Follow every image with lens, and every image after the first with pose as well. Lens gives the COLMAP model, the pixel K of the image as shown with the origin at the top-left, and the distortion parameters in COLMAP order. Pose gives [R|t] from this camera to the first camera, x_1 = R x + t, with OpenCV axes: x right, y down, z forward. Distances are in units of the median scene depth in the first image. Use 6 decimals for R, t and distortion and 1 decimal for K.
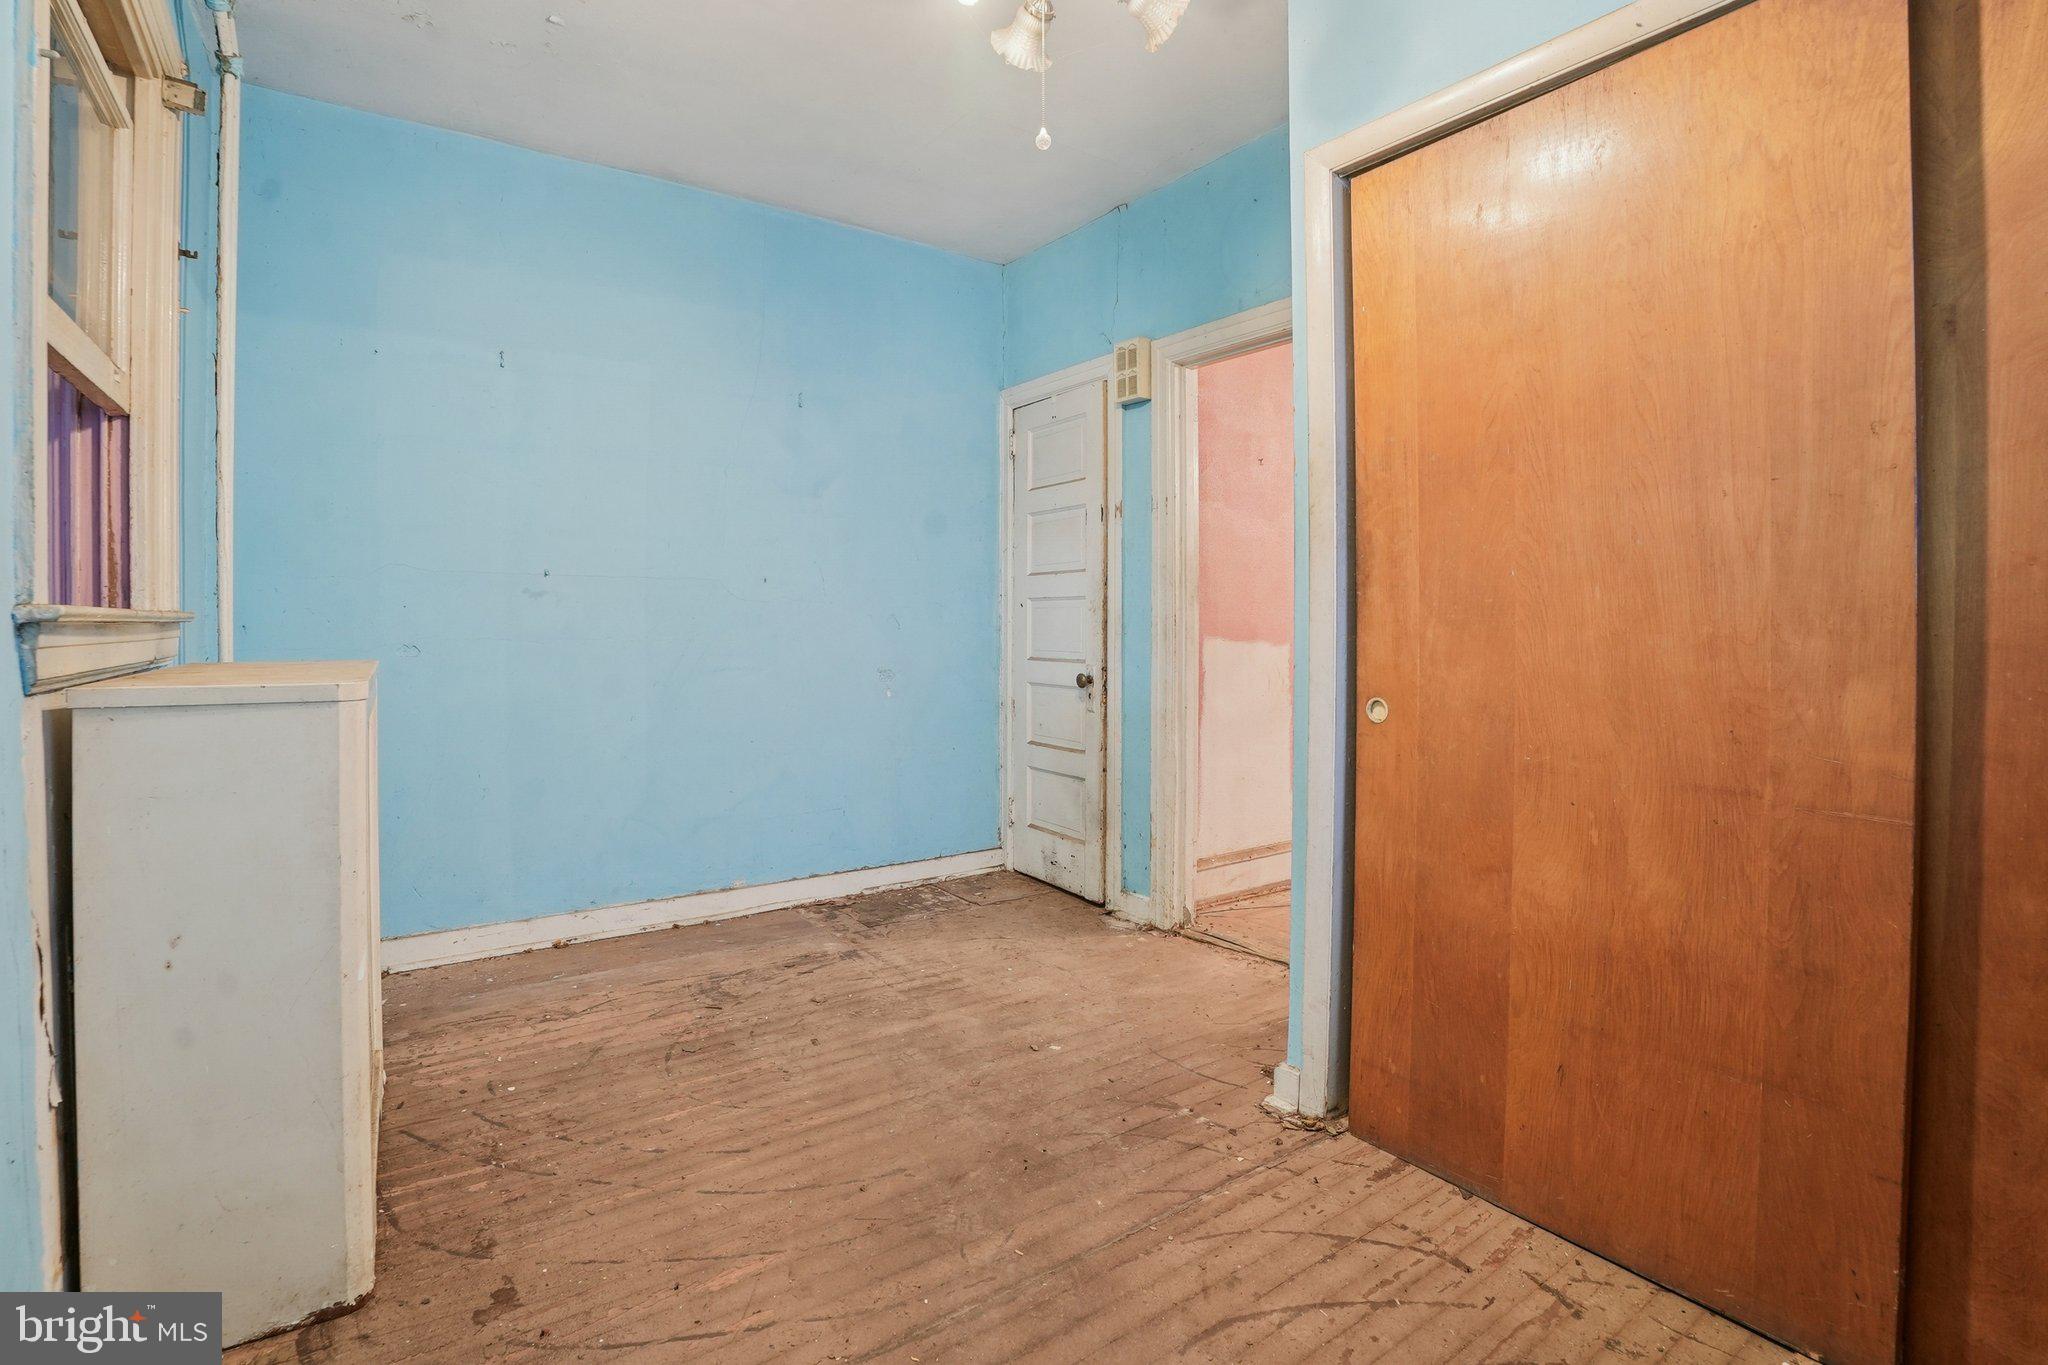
lens RADIAL K [[961.2, 0, 1009.3], [0, 961.2, 664.0], [0, 0, 1]] dist [-0.073364, 0.018116]
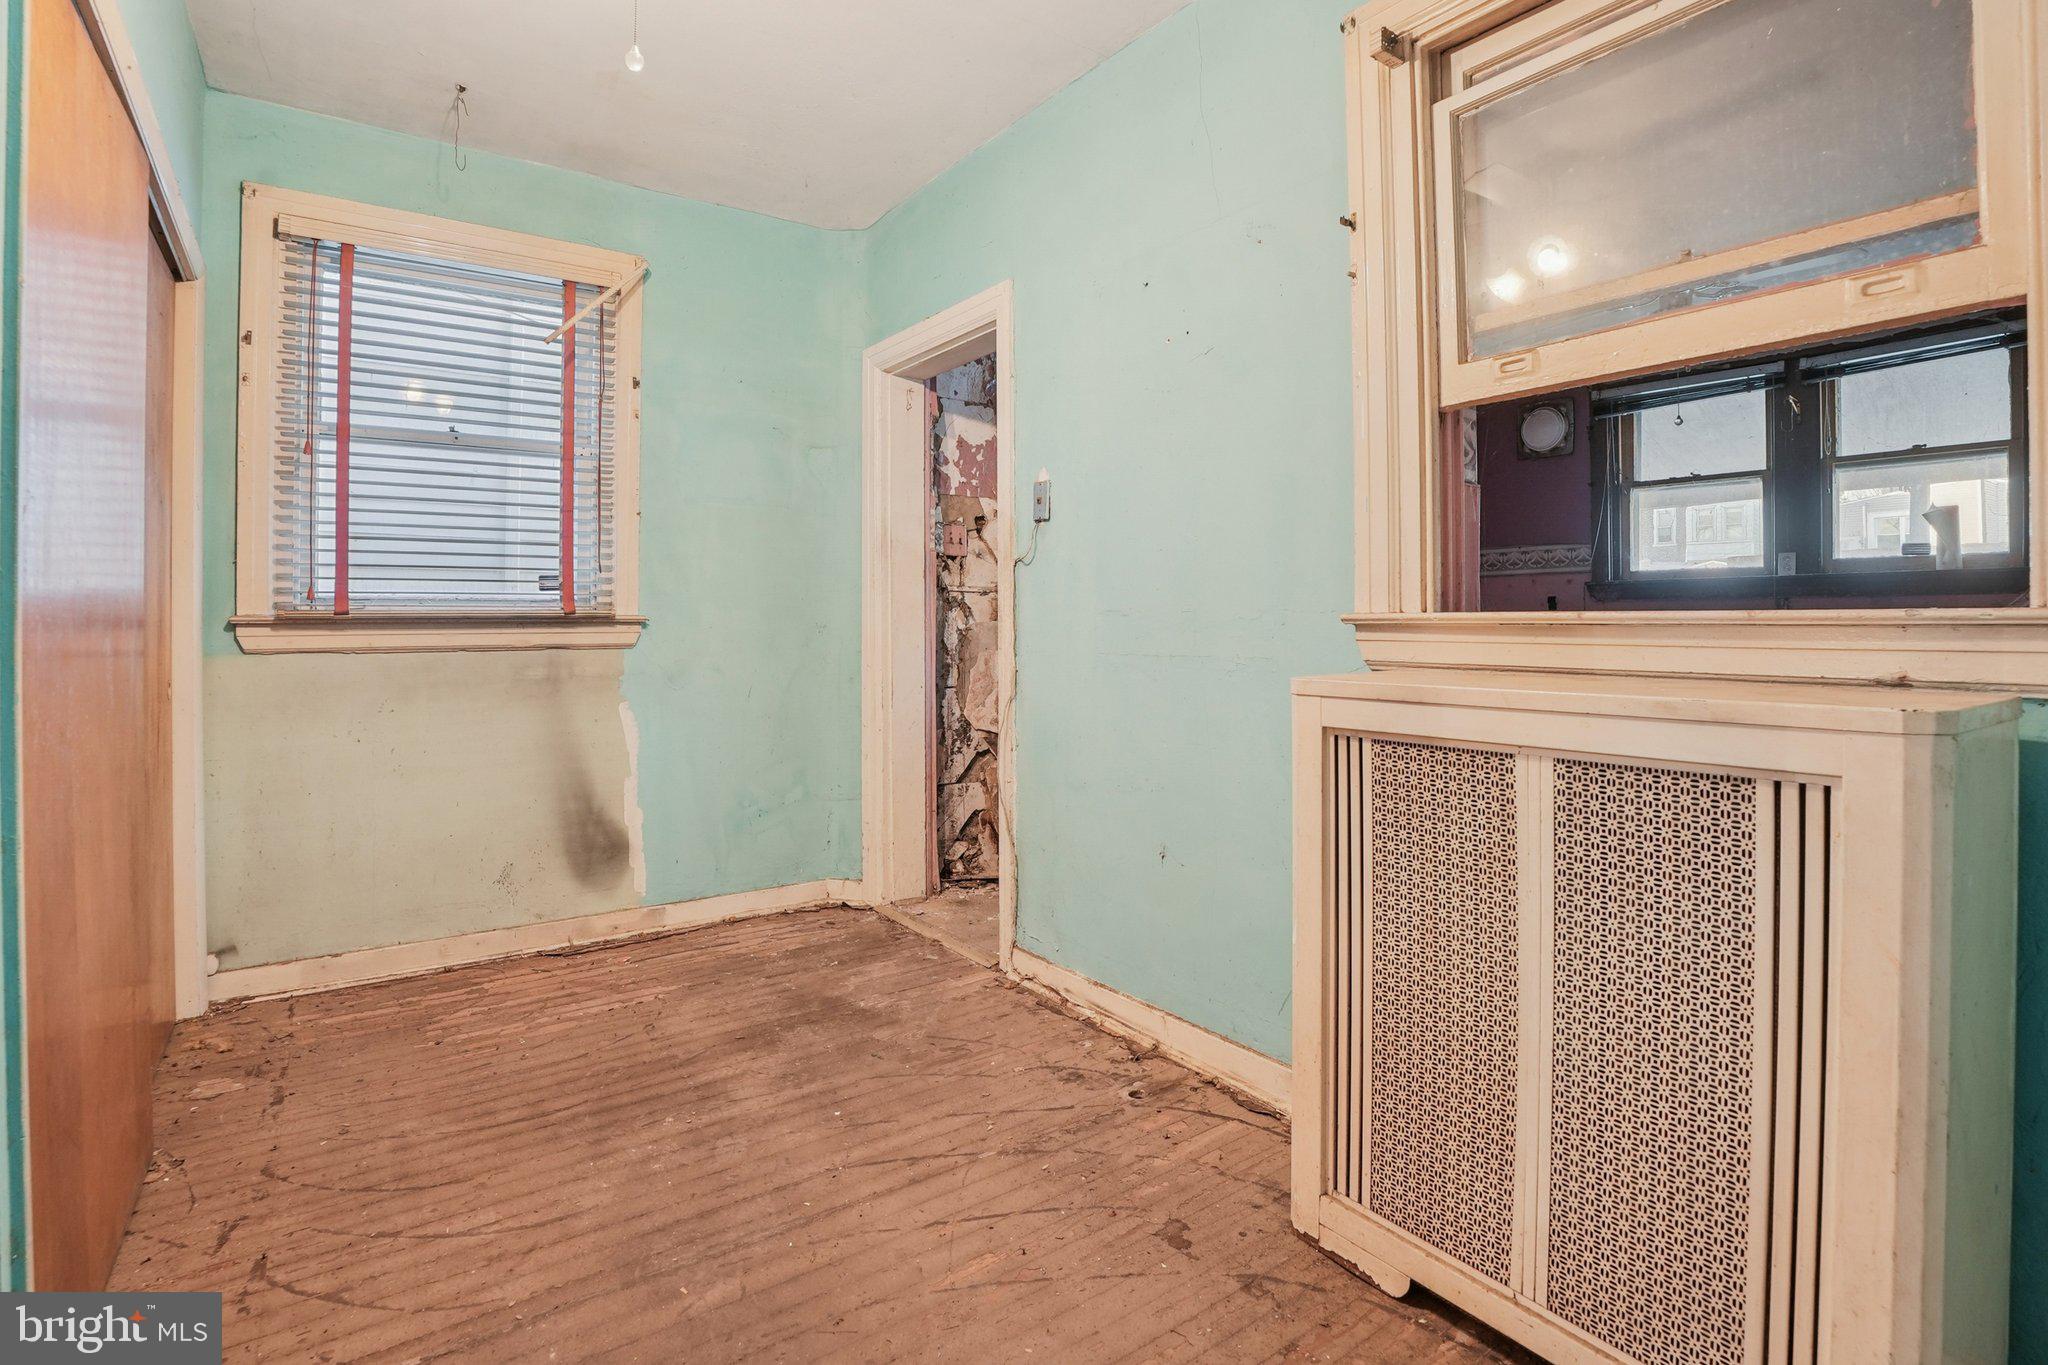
lens RADIAL K [[968.5, 0, 982.8], [0, 968.5, 648.4], [0, 0, 1]] dist [-0.074772, 0.021416]
pose [[-0.999968, 0.000595, 0.007951, -0.287084], [0.001139, 0.997644, 0.068589, -0.080052], [-0.007891, 0.068596, -0.997613, 1.815854]]
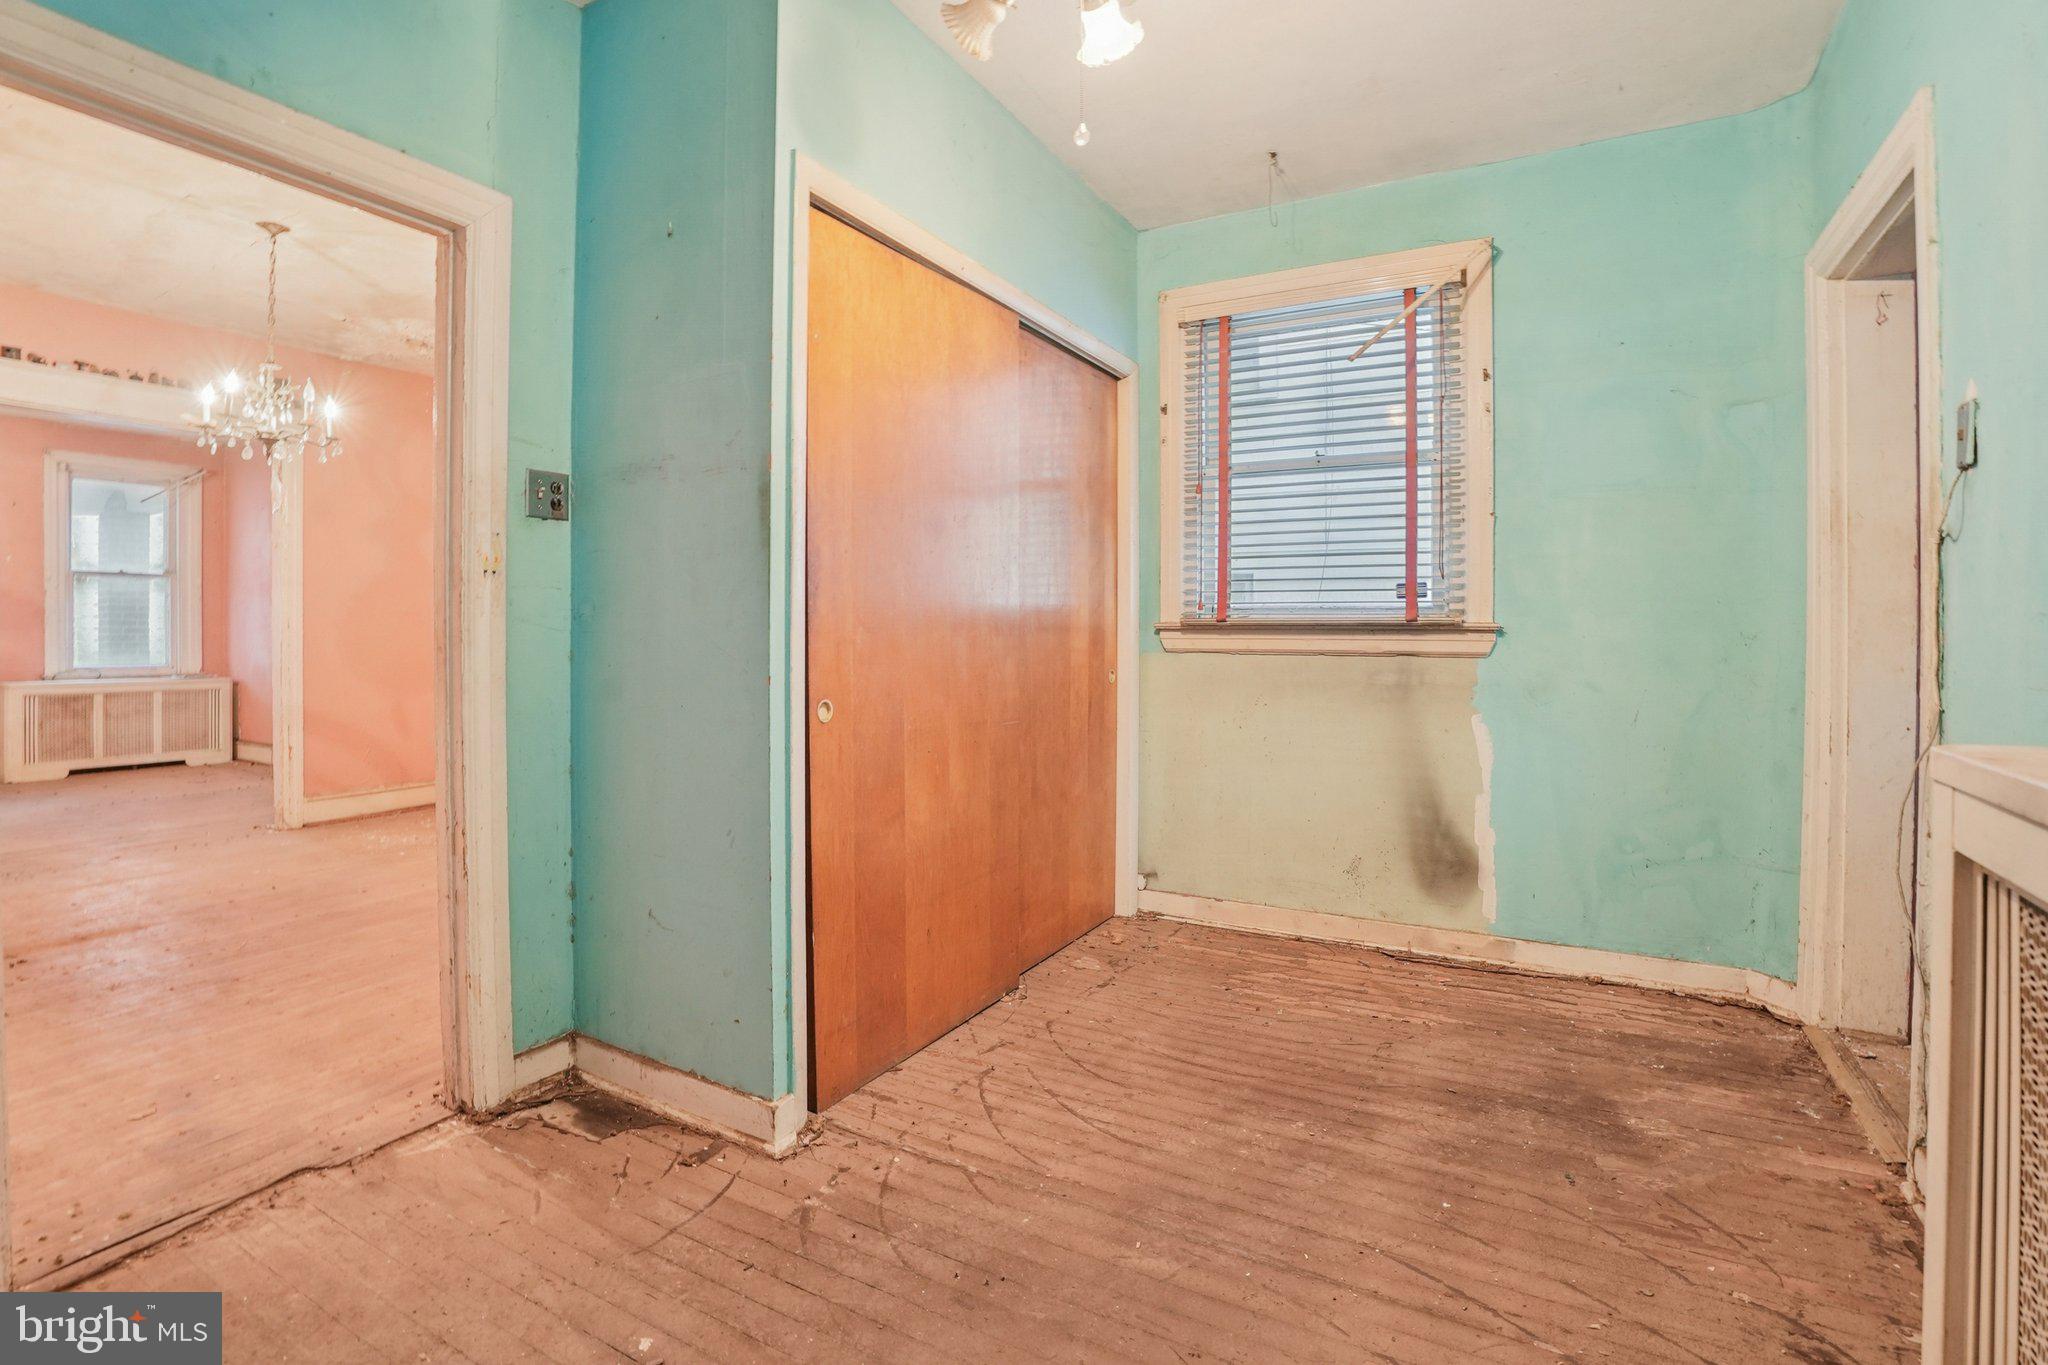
lens RADIAL K [[961.2, 0, 1009.3], [0, 961.2, 664.0], [0, 0, 1]] dist [-0.073364, 0.018116]
pose [[-0.422750, -0.035296, 0.905559, -0.803621], [0.035216, 0.997847, 0.055333, -0.067298], [-0.905562, 0.055282, -0.420597, 1.461495]]
